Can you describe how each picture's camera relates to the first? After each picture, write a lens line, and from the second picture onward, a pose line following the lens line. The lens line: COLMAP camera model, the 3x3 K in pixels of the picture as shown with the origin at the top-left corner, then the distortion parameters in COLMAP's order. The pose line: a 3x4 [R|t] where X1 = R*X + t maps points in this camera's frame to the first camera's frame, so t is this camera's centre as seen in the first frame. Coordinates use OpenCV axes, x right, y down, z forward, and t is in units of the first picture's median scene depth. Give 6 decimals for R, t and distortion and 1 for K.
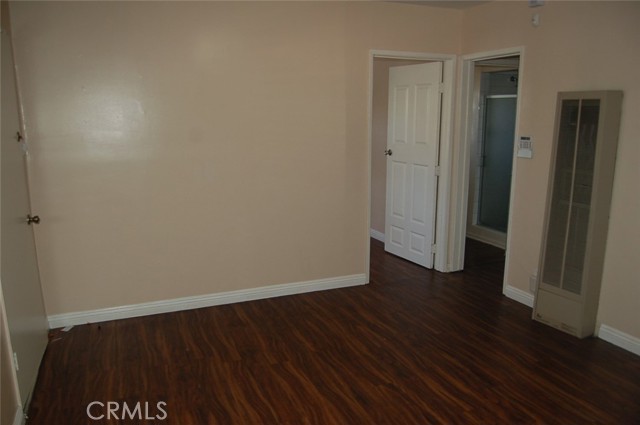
lens RADIAL K [[499.6, 0, 320.0], [0, 499.6, 212.5], [0, 0, 1]] dist [-0.050917, -0.002171]
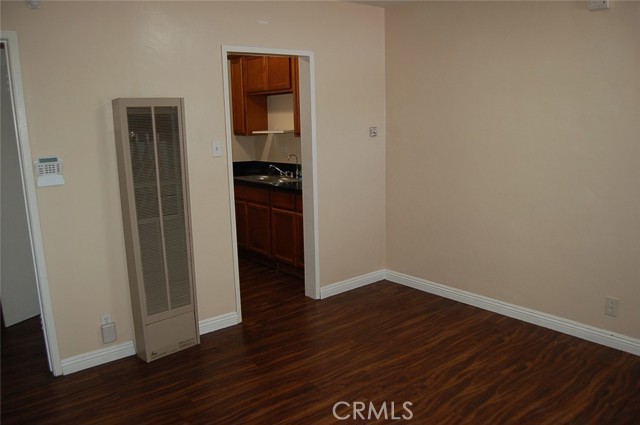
lens RADIAL K [[484.5, 0, 320.0], [0, 484.5, 212.5], [0, 0, 1]] dist [-0.006249, -0.002822]
pose [[-0.218218, -0.169698, 0.961033, -0.449693], [0.230405, 0.947967, 0.219708, -0.166122], [-0.948311, 0.269371, -0.167764, 0.892764]]
